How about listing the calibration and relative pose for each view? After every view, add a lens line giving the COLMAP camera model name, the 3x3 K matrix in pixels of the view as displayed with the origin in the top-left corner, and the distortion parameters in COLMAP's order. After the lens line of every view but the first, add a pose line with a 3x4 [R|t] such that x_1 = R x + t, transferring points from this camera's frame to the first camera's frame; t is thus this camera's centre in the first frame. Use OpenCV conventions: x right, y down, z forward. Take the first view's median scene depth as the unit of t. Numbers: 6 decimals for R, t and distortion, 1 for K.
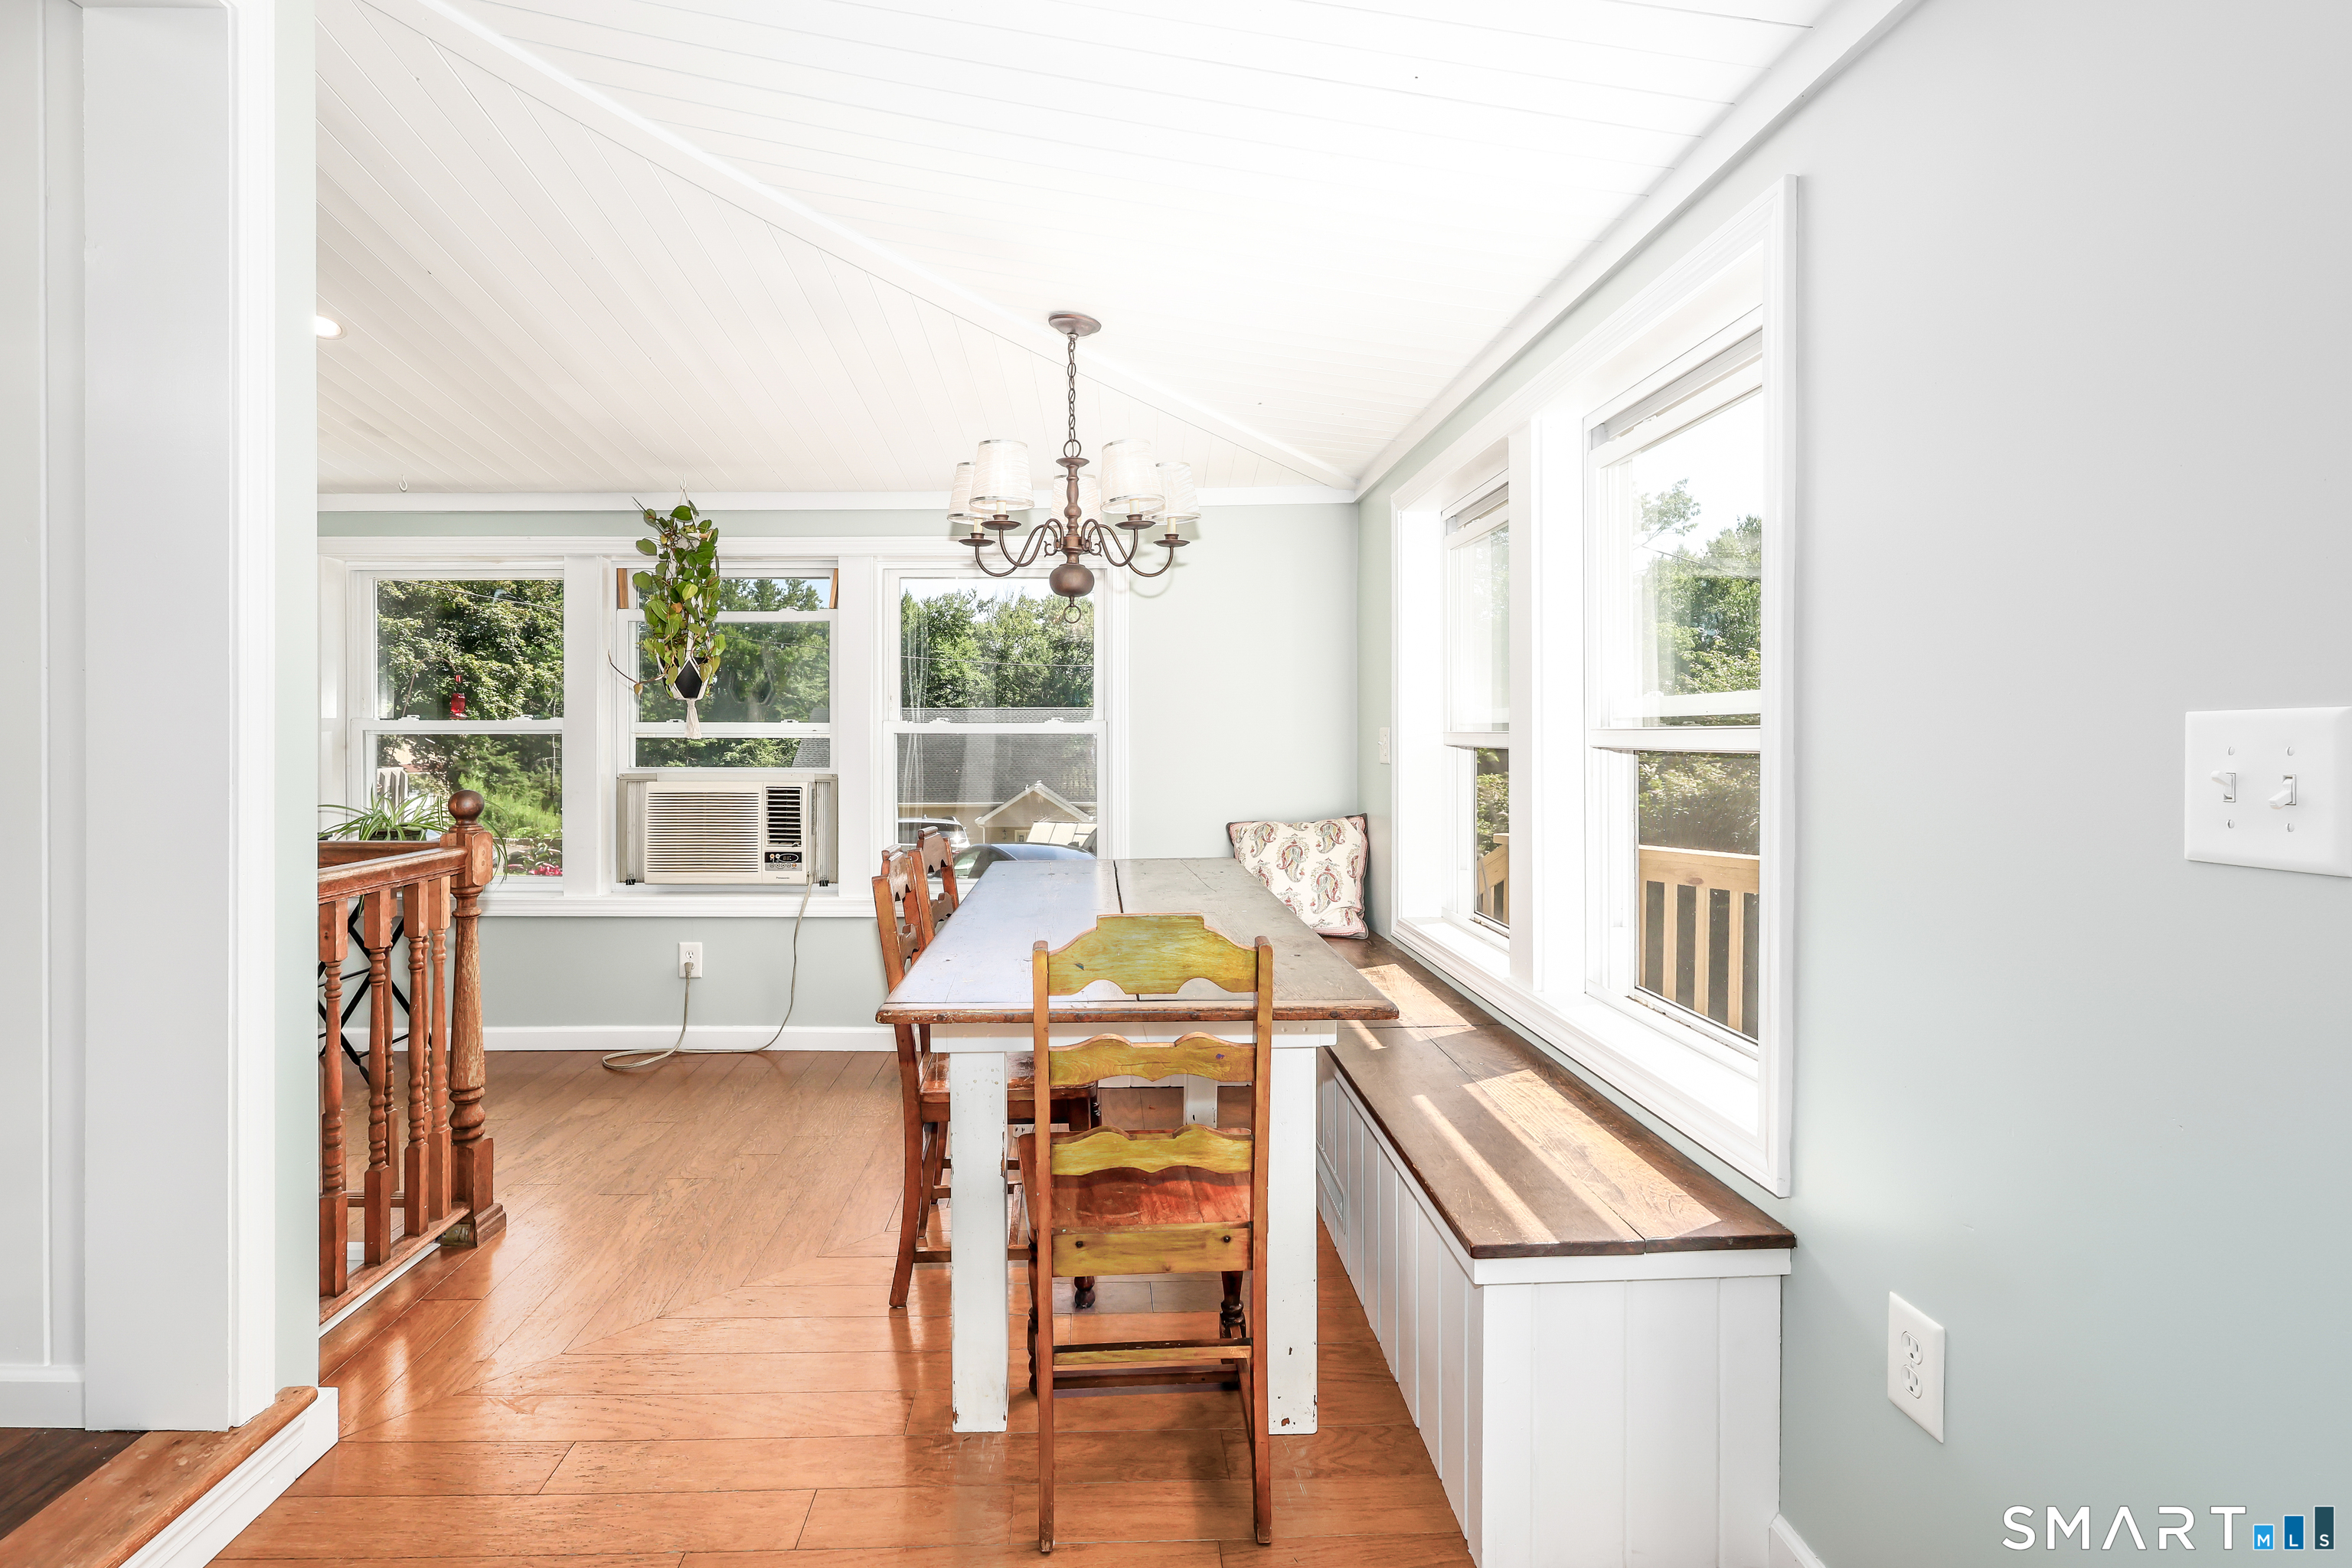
lens RADIAL K [[1109.5, 0, 1101.4], [0, 1109.5, 740.6], [0, 0, 1]] dist [-0.002405, 0.000839]
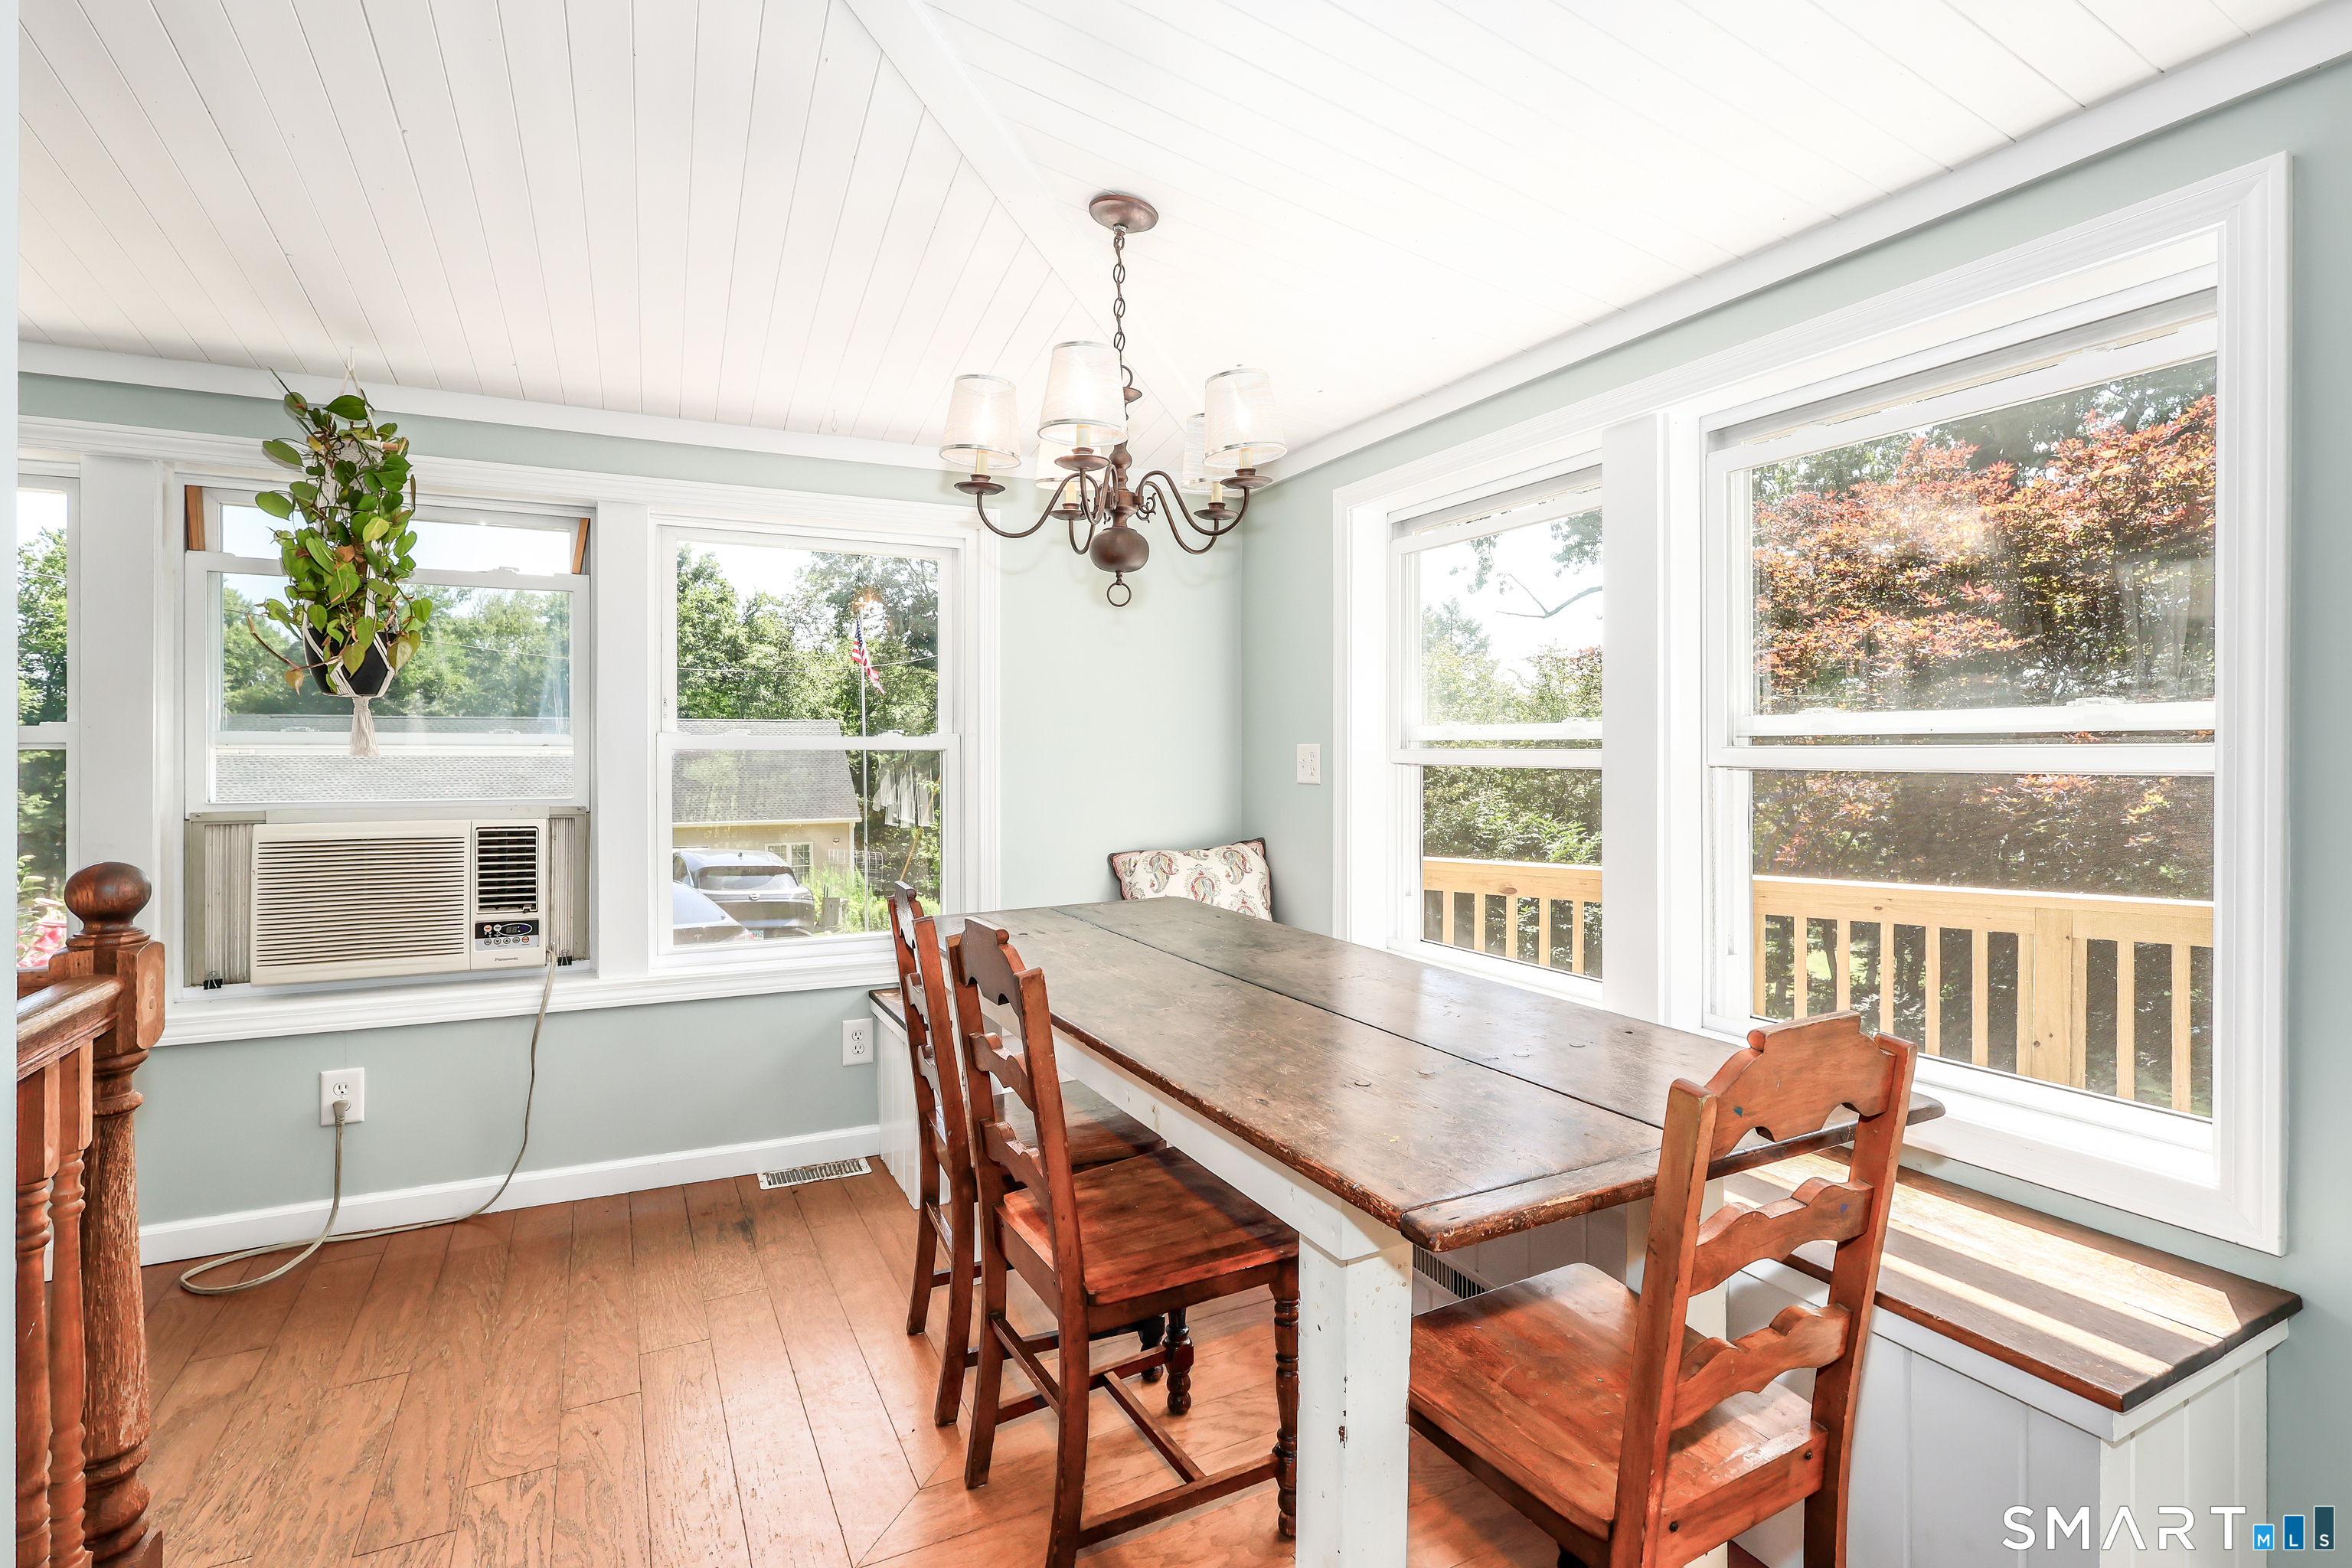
lens RADIAL K [[1109.5, 0, 1189.4], [0, 1109.5, 753.6], [0, 0, 1]] dist [-0.002405, 0.000839]
pose [[0.898485, 0.000049, 0.439003, -0.221872], [0.000727, 0.999998, -0.001599, -0.002457], [-0.439003, 0.001756, 0.898484, 0.207388]]
